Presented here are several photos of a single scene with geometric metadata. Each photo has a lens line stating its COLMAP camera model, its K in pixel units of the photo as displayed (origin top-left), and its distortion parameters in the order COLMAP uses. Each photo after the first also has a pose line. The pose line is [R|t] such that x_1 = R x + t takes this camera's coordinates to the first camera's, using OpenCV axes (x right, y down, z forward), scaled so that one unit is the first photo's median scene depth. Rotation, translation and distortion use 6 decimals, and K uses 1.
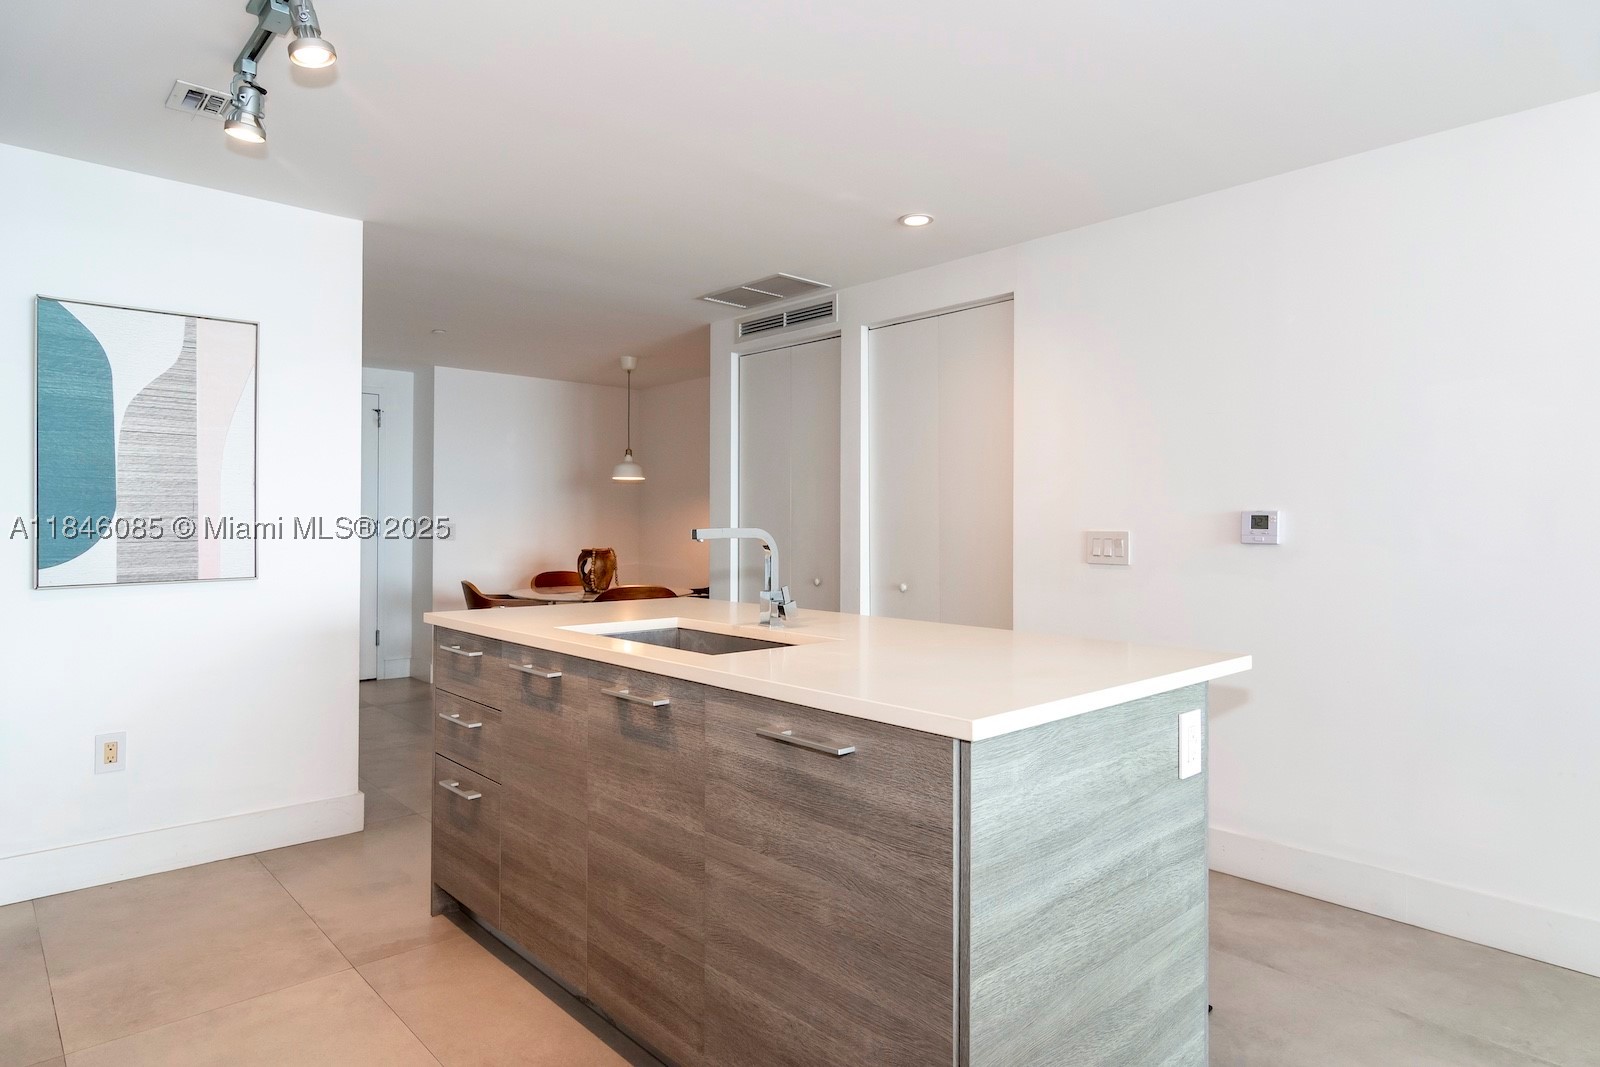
lens RADIAL K [[934.5, 0, 799.1], [0, 934.5, 522.0], [0, 0, 1]] dist [-0.004004, -0.000208]
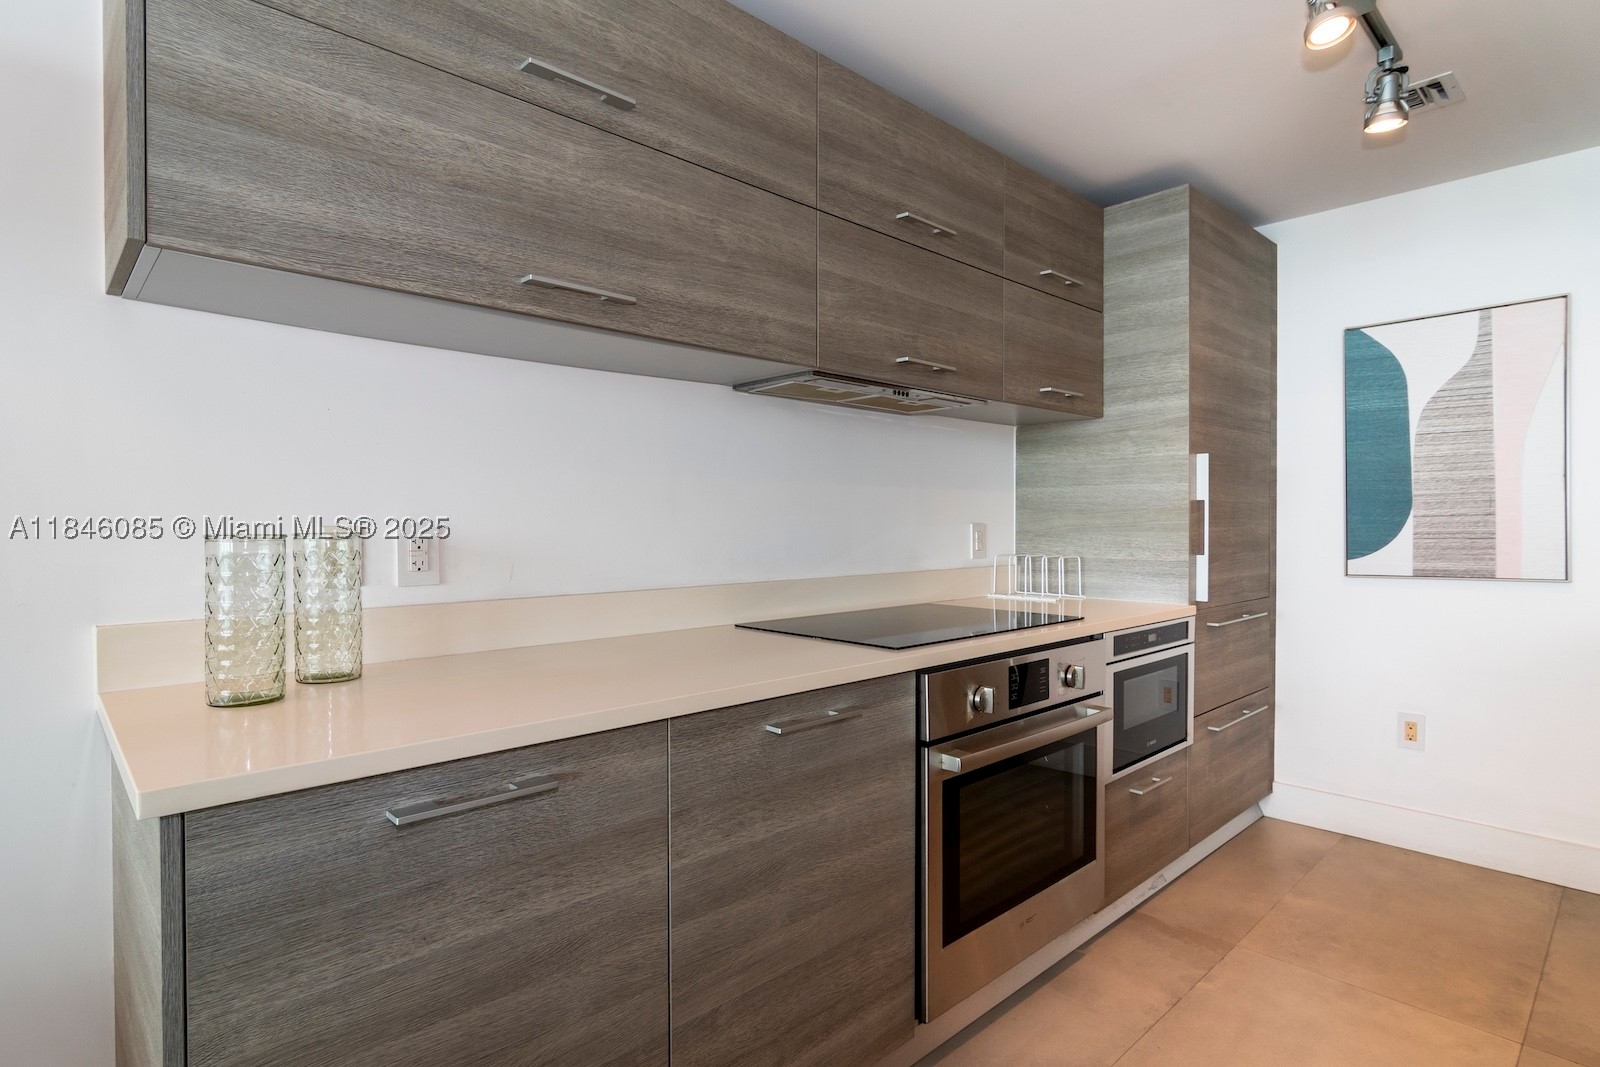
lens RADIAL K [[811.0, 0, 804.7], [0, 811.0, 538.4], [0, 0, 1]] dist [0.002009, 0.000415]
pose [[0.022899, 0.015781, -0.999613, 0.191694], [0.004719, 0.999863, 0.015893, 0.003745], [0.999727, -0.005082, 0.022821, 0.271782]]
